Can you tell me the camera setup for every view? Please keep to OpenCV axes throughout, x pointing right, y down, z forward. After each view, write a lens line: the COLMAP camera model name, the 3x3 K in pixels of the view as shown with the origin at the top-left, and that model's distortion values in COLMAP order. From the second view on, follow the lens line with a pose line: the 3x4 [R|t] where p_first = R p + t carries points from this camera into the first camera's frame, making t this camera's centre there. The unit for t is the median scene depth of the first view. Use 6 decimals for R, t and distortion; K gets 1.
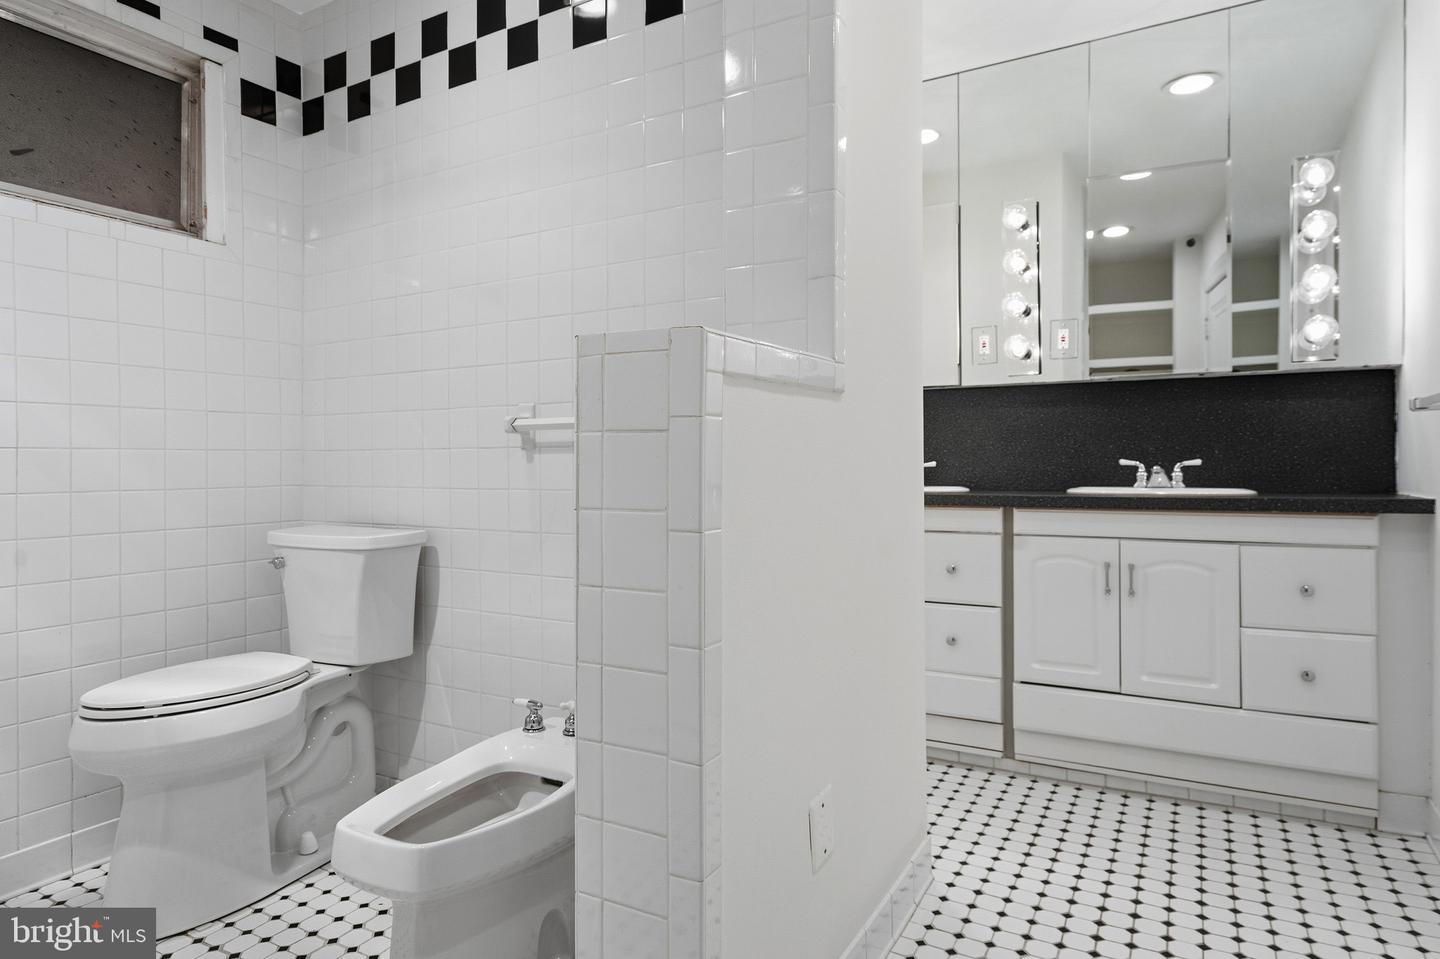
lens RADIAL K [[860.2, 0, 722.1], [0, 860.2, 475.5], [0, 0, 1]] dist [0.007821, 0.001081]
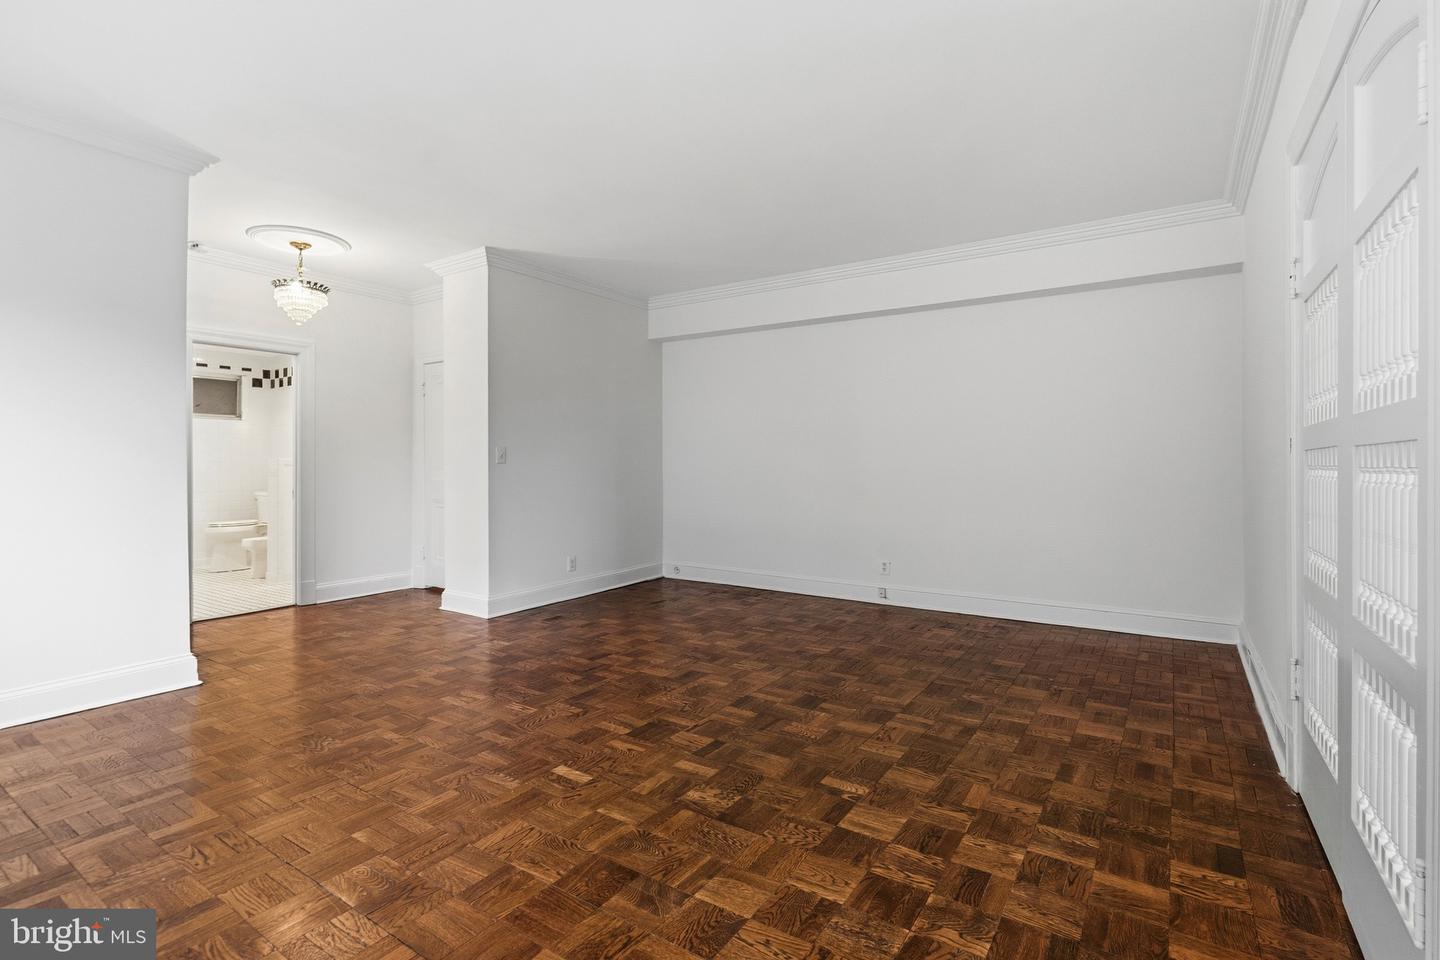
lens RADIAL K [[666.2, 0, 718.4], [0, 666.2, 474.8], [0, 0, 1]] dist [-0.001977, 0.000163]
pose [[0.997128, 0.003228, -0.075664, 1.756206], [-0.003472, 0.999989, -0.003093, -0.015170], [0.075653, 0.003346, 0.997129, -1.826182]]
